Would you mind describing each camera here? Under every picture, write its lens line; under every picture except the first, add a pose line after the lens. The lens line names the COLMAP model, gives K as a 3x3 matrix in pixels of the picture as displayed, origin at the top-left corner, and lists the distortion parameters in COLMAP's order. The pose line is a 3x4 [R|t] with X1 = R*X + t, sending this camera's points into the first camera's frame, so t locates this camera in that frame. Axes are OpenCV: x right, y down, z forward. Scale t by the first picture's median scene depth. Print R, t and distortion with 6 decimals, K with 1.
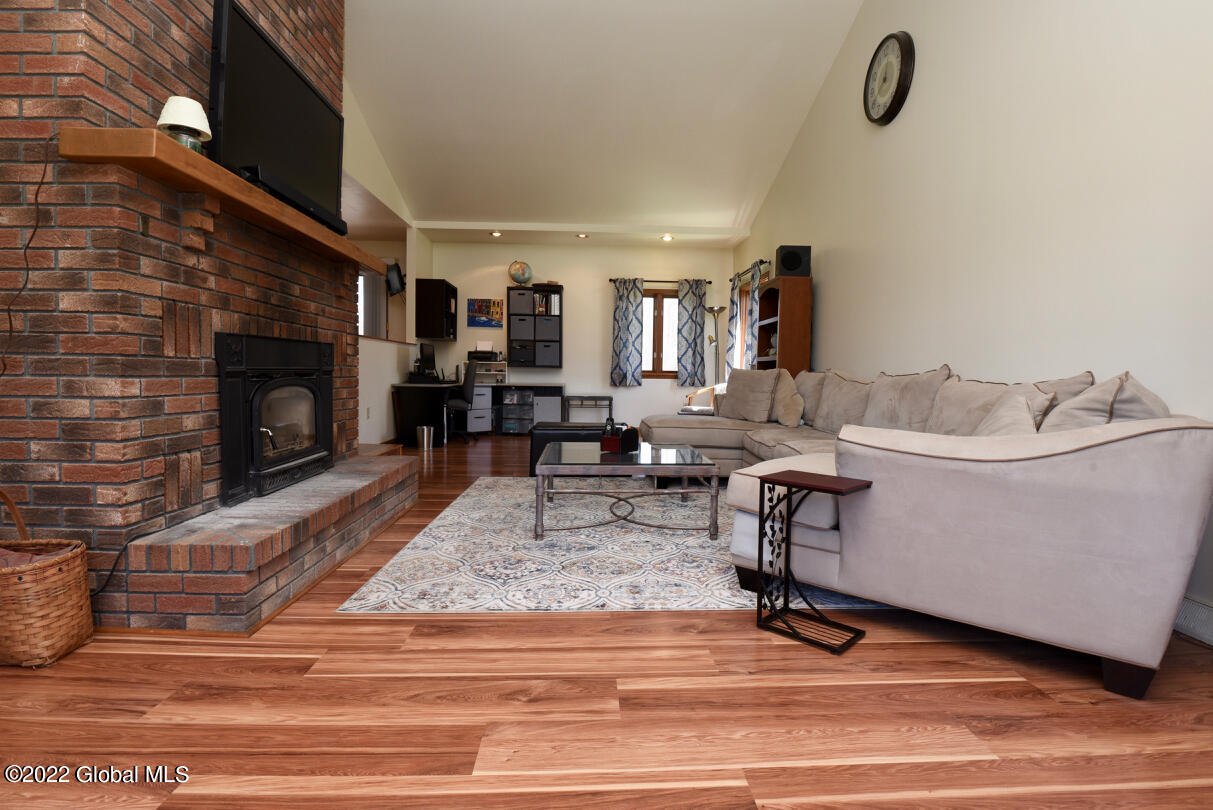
lens RADIAL K [[595.5, 0, 608.0], [0, 595.5, 378.9], [0, 0, 1]] dist [-0.021523, -0.003891]
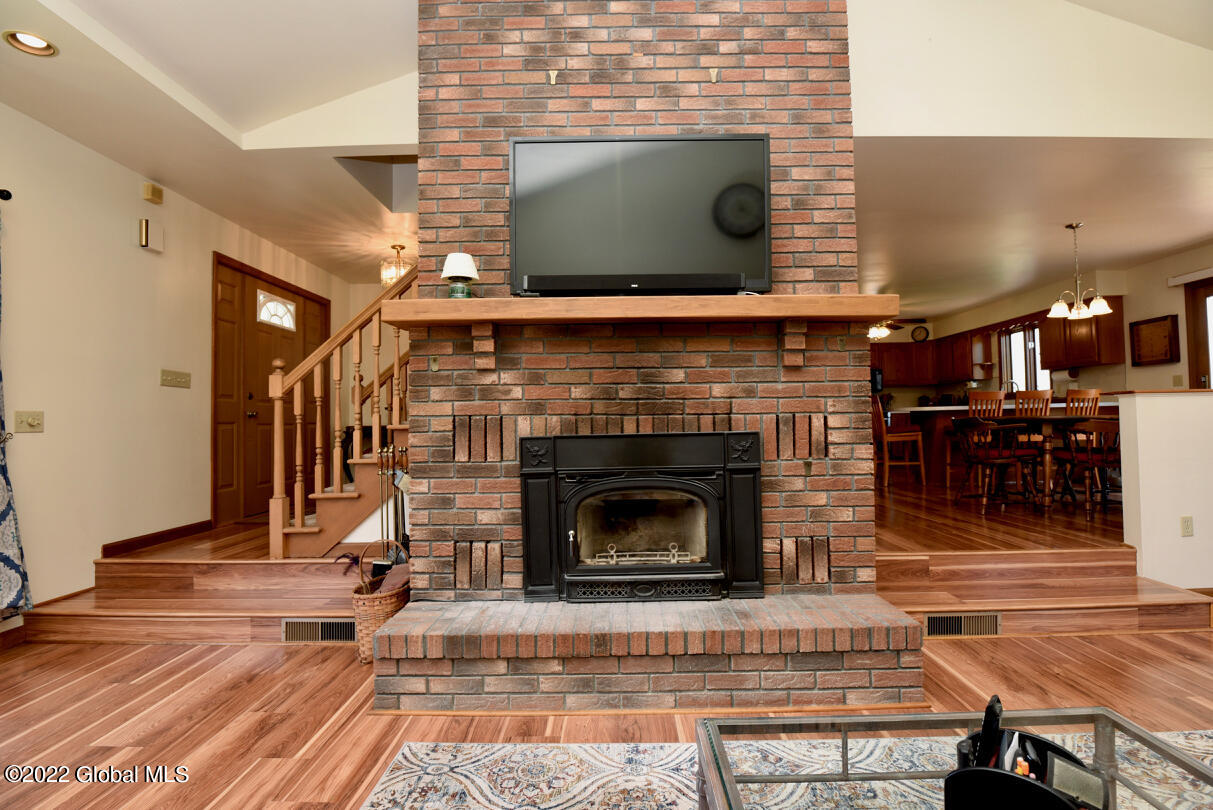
lens RADIAL K [[595.5, 0, 624.1], [0, 595.5, 390.0], [0, 0, 1]] dist [-0.021523, -0.003891]
pose [[-0.051582, -0.067390, -0.996392, 0.472852], [0.006357, 0.997678, -0.067806, -0.096712], [0.998649, -0.009831, -0.051034, 1.344065]]
